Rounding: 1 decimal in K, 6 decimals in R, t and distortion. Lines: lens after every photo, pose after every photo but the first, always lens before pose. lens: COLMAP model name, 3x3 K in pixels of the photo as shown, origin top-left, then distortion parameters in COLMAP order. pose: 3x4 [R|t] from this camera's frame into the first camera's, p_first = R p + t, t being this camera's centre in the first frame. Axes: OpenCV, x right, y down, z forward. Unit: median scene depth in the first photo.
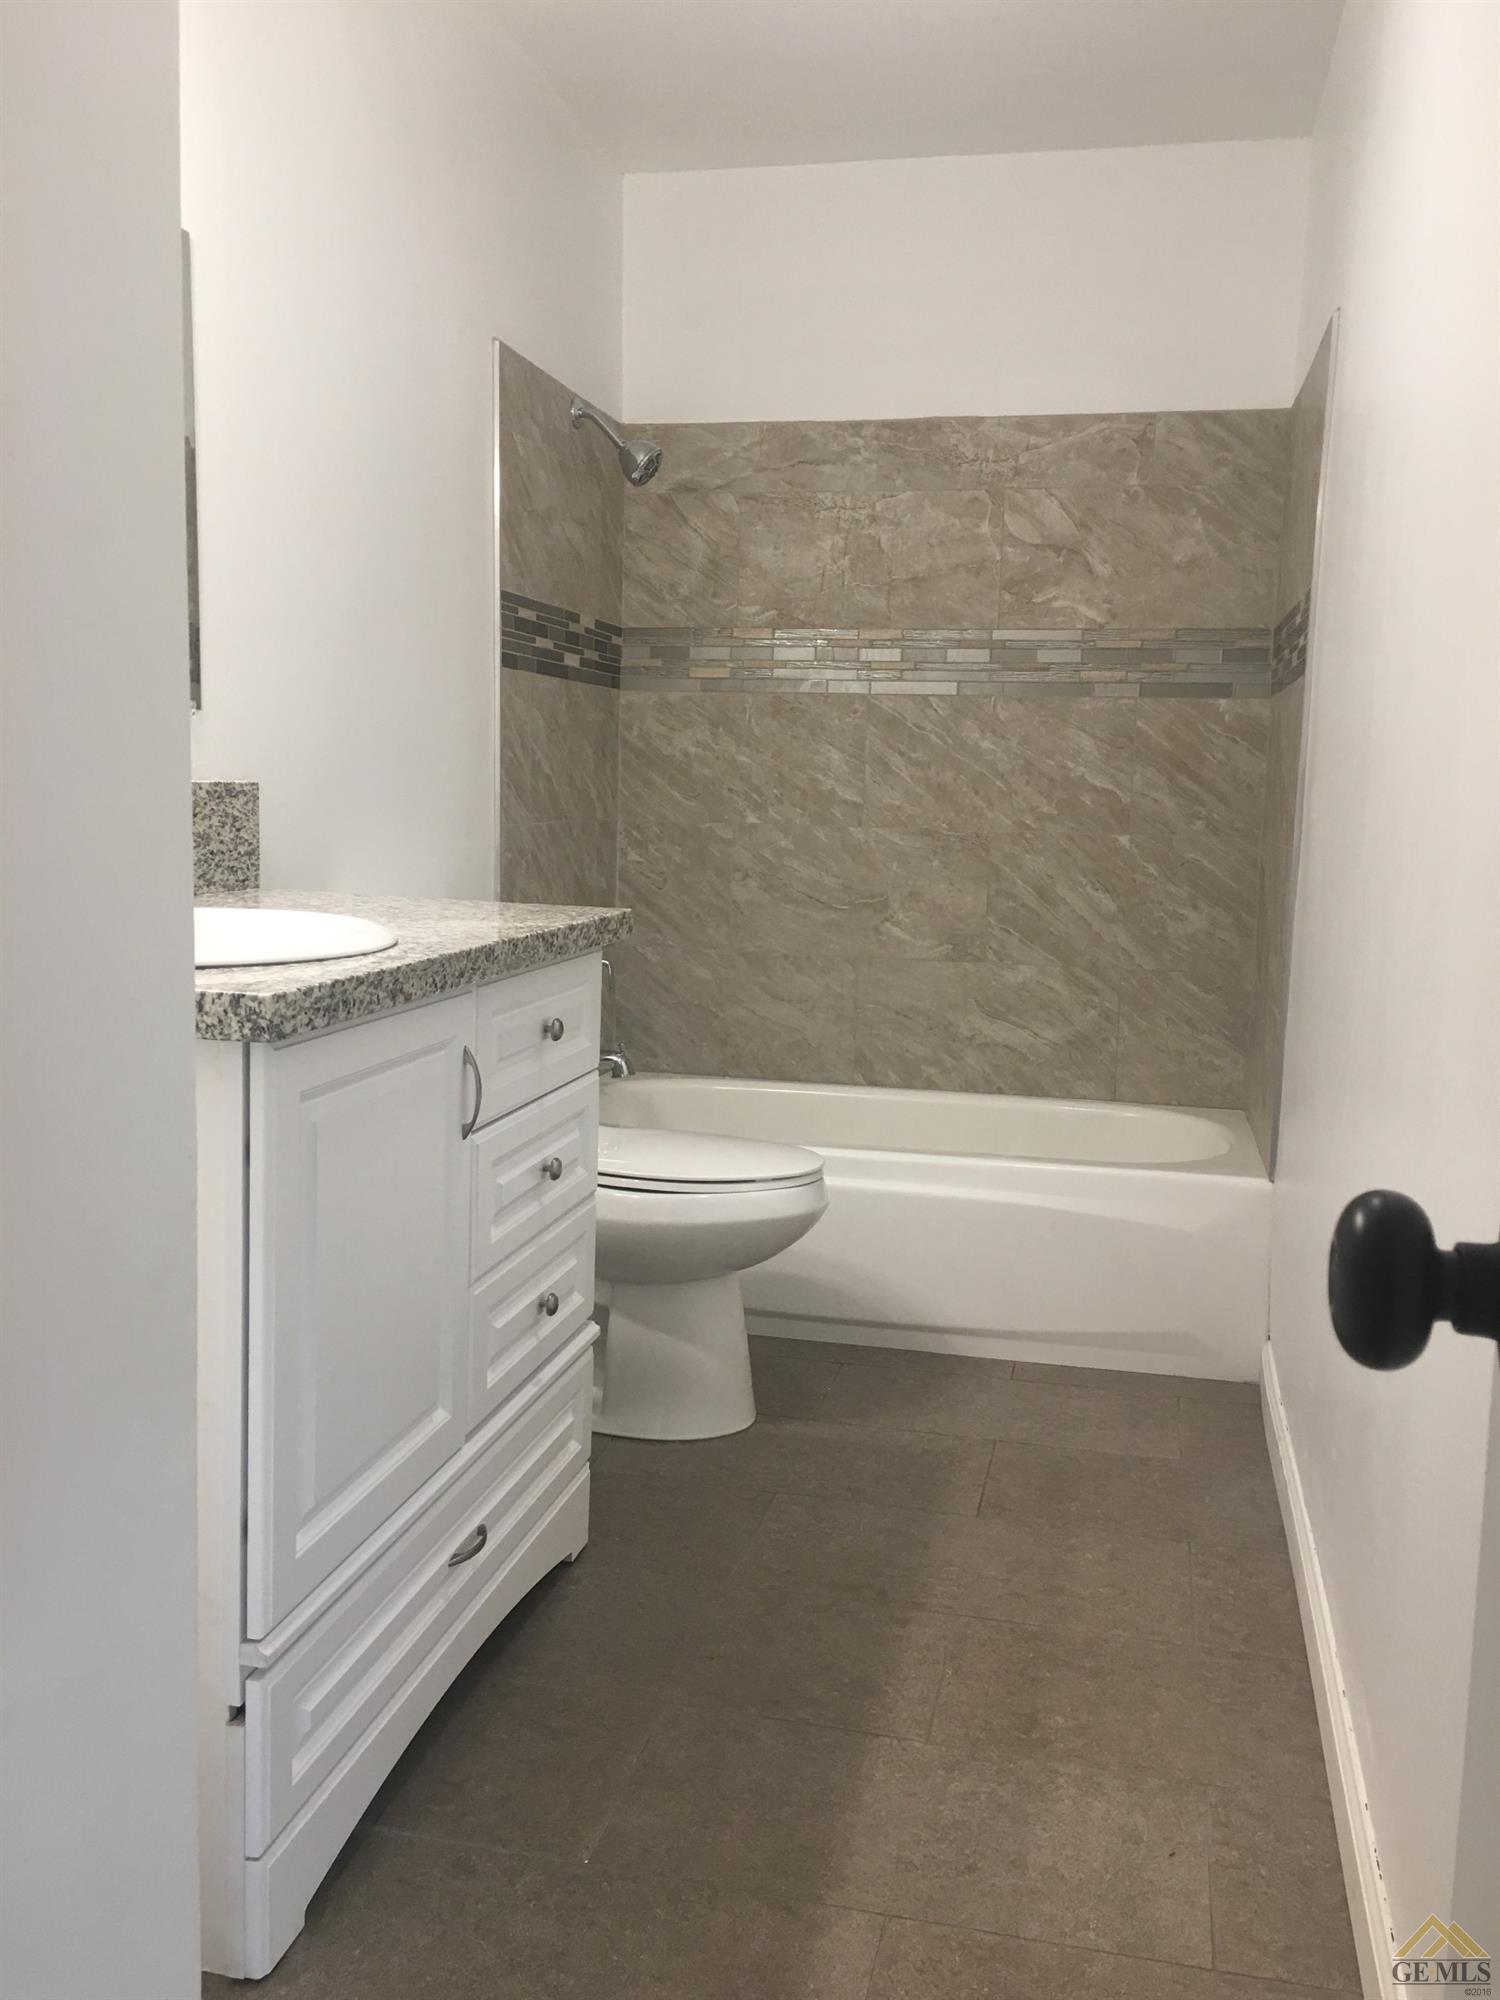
lens RADIAL K [[1695.2, 0, 757.4], [0, 1695.2, 1015.4], [0, 0, 1]] dist [0.069637, -0.106841]
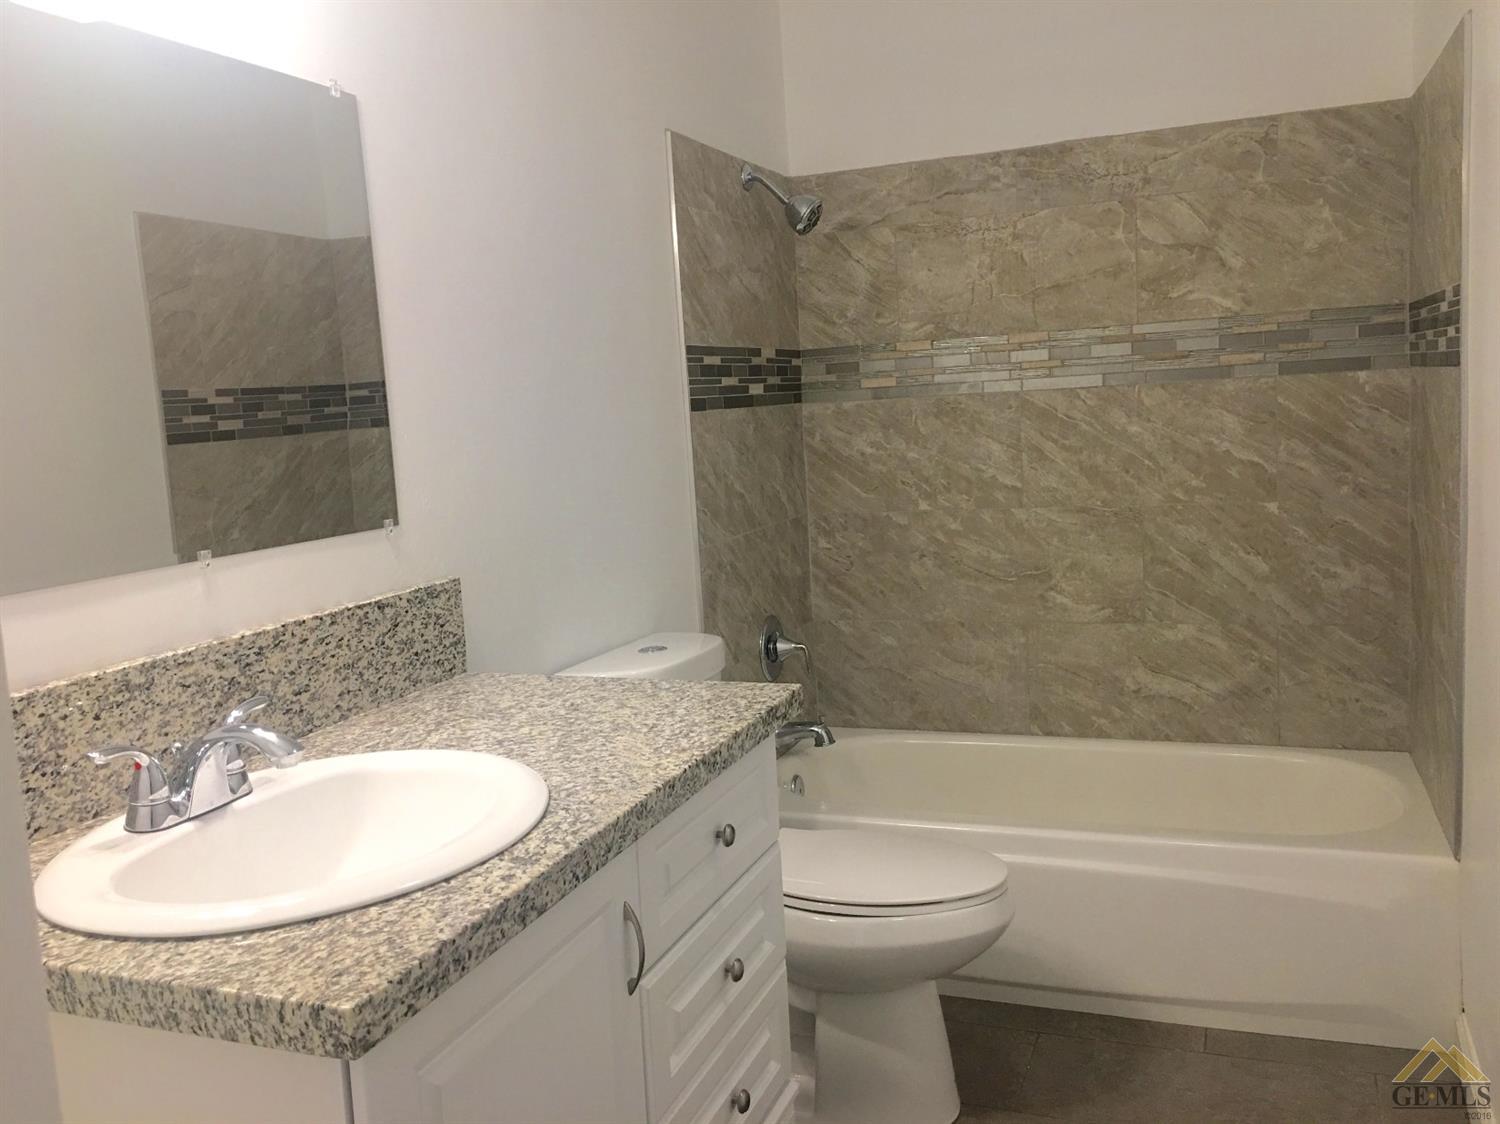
lens RADIAL K [[1271.4, 0, 744.8], [0, 1271.4, 557.2], [0, 0, 1]] dist [0.069637, -0.106841]
pose [[0.985016, -0.065353, -0.159600, 0.013404], [0.064445, 0.997862, -0.010869, -0.084993], [0.159969, 0.000421, 0.987122, 0.143930]]
